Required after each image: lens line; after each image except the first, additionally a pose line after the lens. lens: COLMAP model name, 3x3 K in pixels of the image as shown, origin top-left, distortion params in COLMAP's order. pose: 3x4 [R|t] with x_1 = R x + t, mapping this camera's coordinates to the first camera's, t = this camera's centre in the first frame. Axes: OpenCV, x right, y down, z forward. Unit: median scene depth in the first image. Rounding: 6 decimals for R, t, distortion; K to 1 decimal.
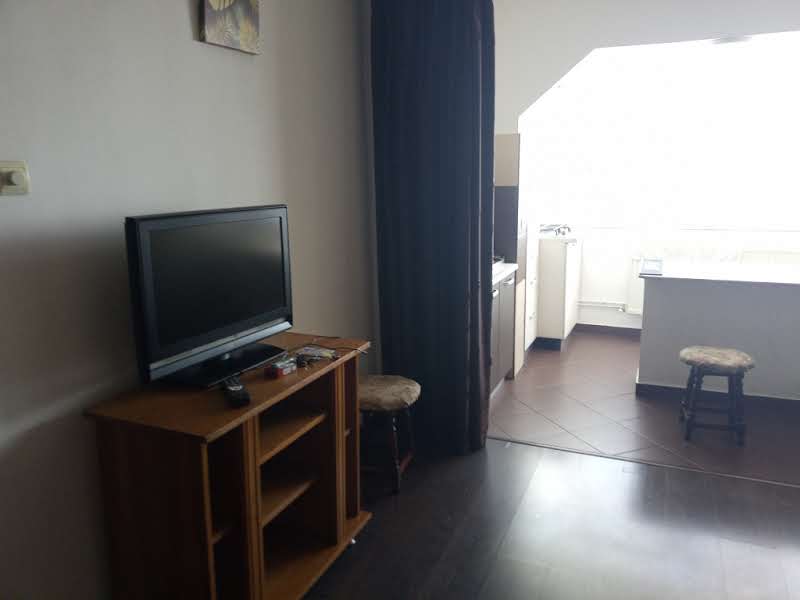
lens RADIAL K [[597.6, 0, 400.0], [0, 597.6, 300.0], [0, 0, 1]] dist [0.001720, -0.006991]
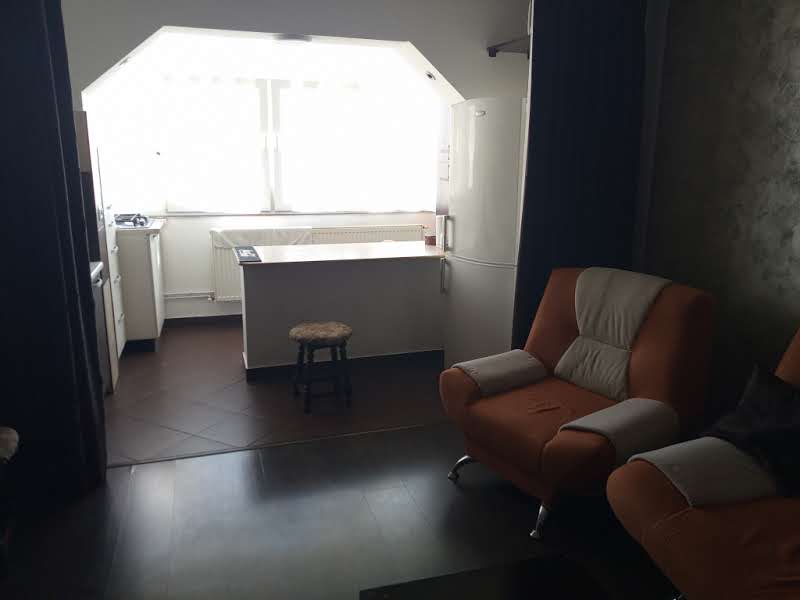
lens RADIAL K [[597.6, 0, 400.0], [0, 597.6, 300.0], [0, 0, 1]] dist [0.001720, -0.006991]
pose [[0.730452, -0.127870, 0.670887, -0.082024], [0.111505, 0.991464, 0.067567, -0.016937], [-0.673800, 0.025453, 0.738475, 0.077002]]
